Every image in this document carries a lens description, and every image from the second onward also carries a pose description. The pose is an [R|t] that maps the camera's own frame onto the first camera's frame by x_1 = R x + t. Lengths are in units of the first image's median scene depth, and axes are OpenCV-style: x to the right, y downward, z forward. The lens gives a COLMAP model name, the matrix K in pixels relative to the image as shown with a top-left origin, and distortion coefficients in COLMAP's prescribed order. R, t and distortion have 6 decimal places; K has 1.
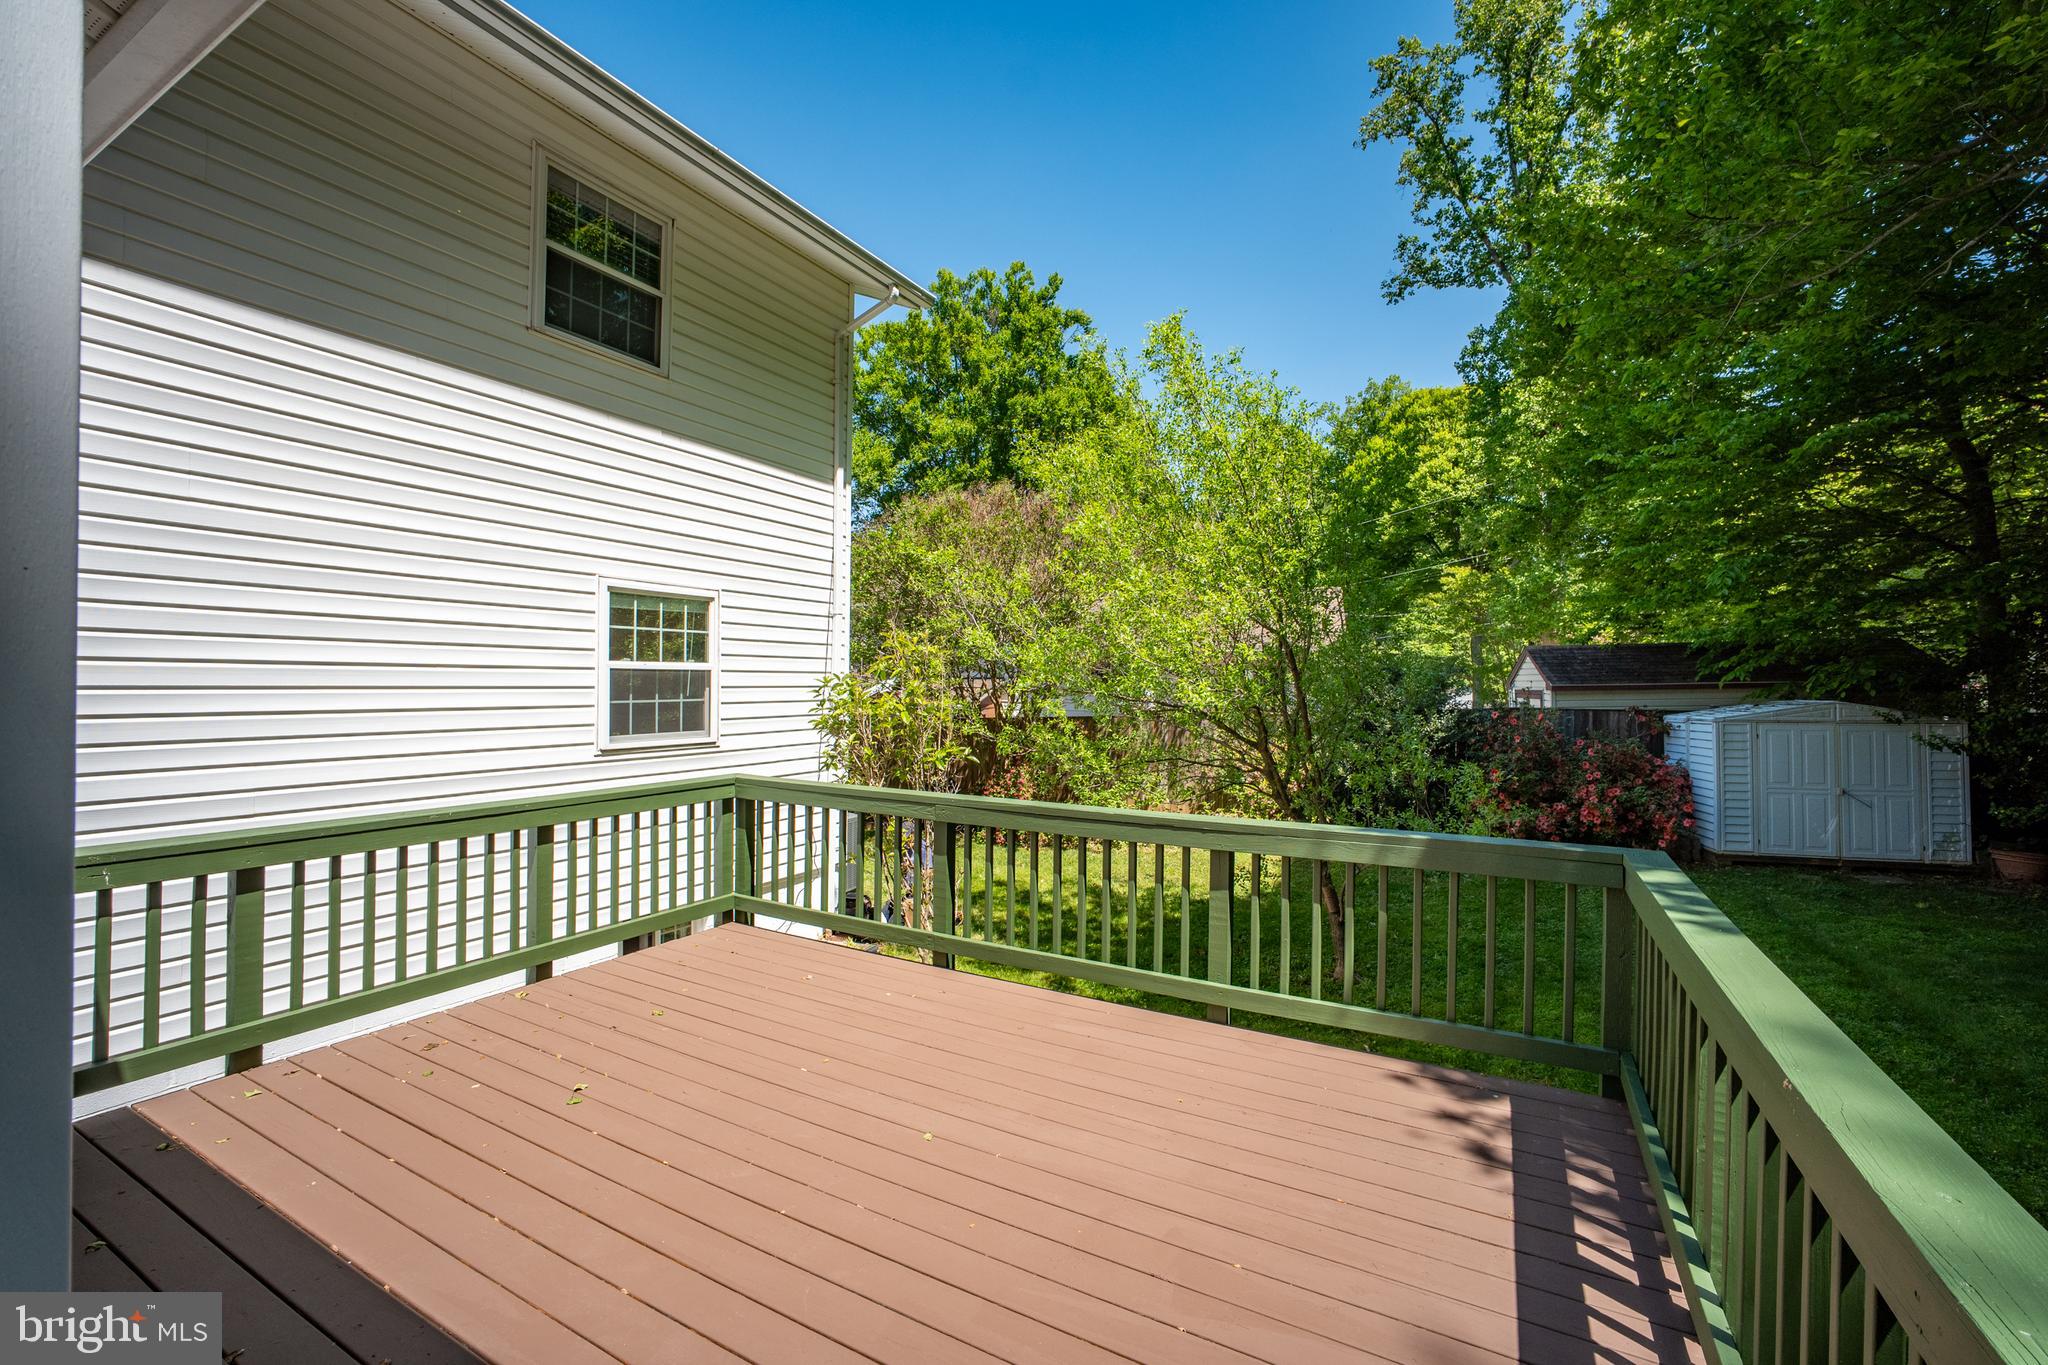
lens RADIAL K [[852.3, 0, 1026.1], [0, 852.3, 679.4], [0, 0, 1]] dist [-0.046218, 0.012625]
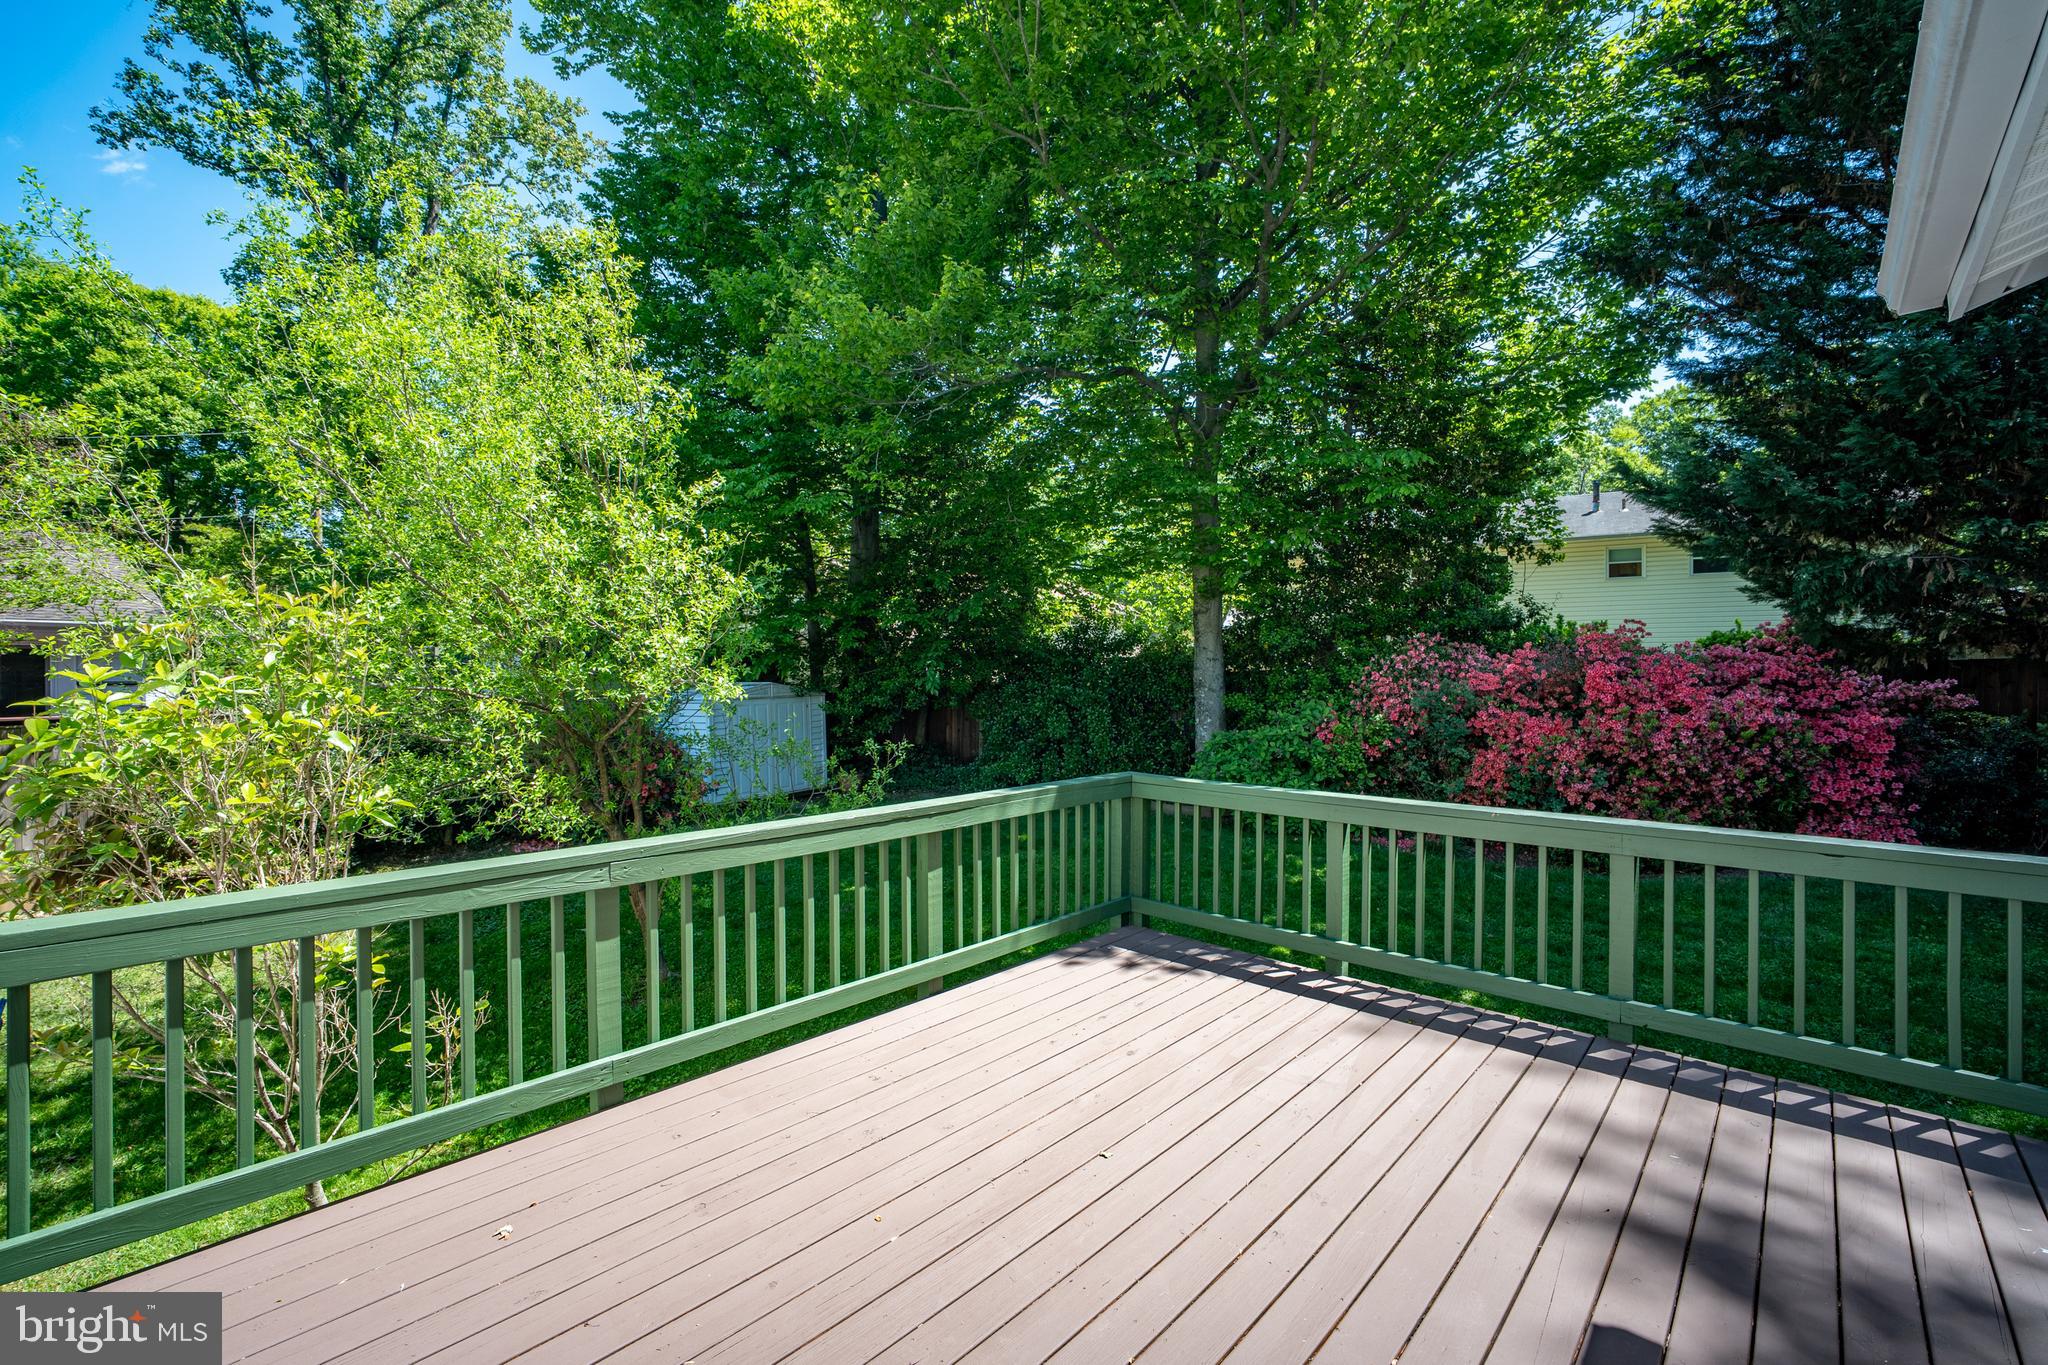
lens RADIAL K [[852.3, 0, 1026.1], [0, 852.3, 679.4], [0, 0, 1]] dist [-0.046218, 0.012625]
pose [[0.229863, -0.013218, 0.973133, -0.584180], [-0.003810, 0.999888, 0.014481, -0.001403], [-0.973216, -0.007036, 0.229787, 0.495843]]
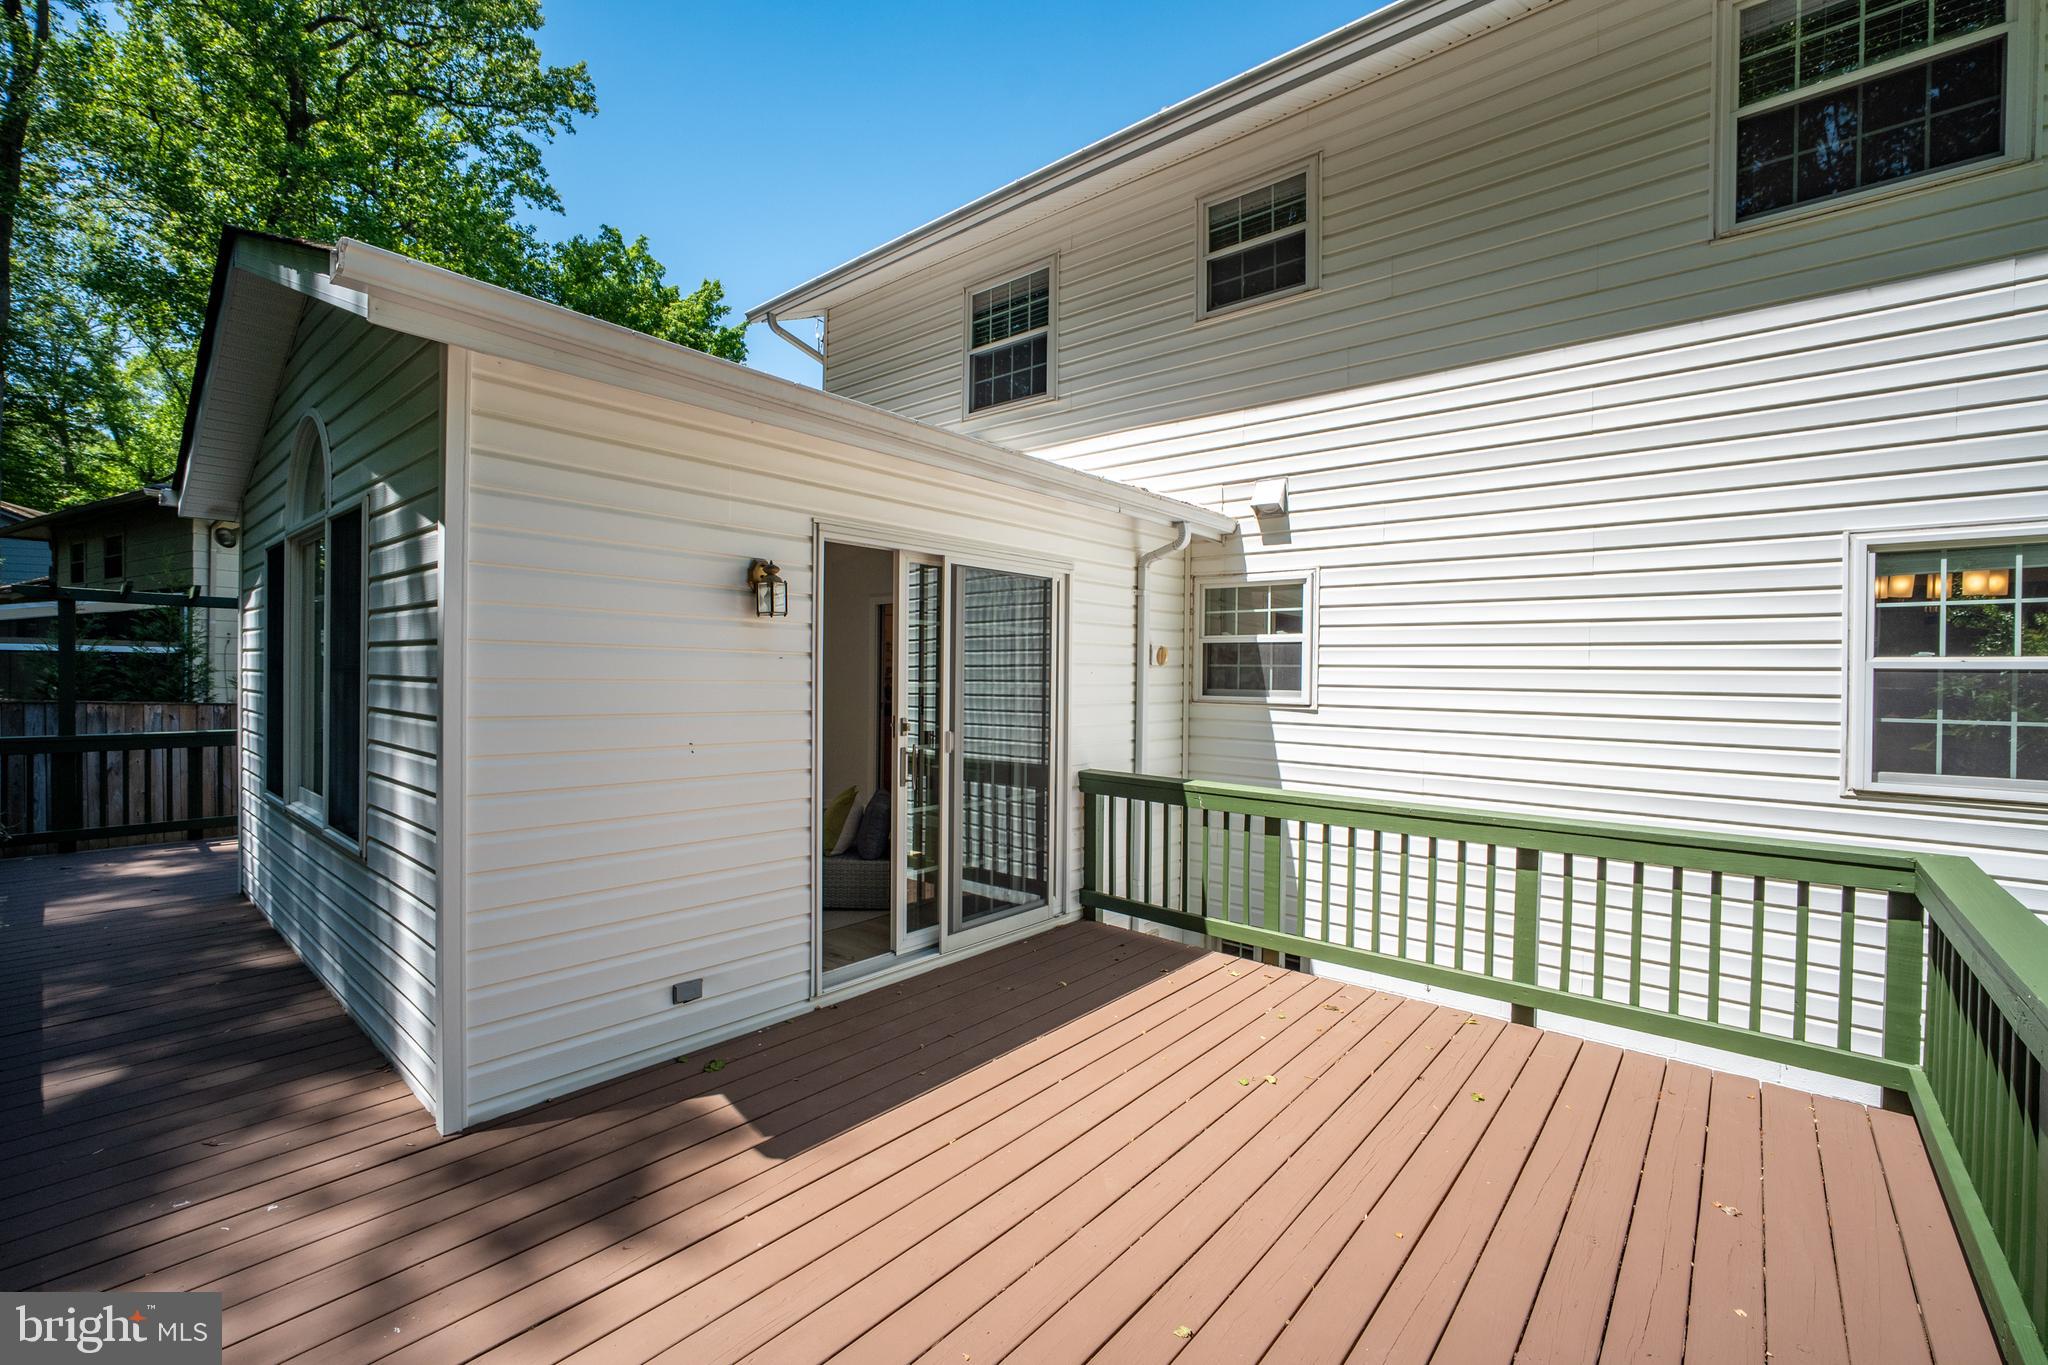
lens RADIAL K [[852.3, 0, 1026.1], [0, 852.3, 679.4], [0, 0, 1]] dist [-0.046218, 0.012625]
pose [[-0.191842, -0.000404, -0.981426, 0.323724], [-0.011625, 0.999931, 0.001861, 0.002734], [0.981357, 0.011766, -0.191833, 0.565553]]
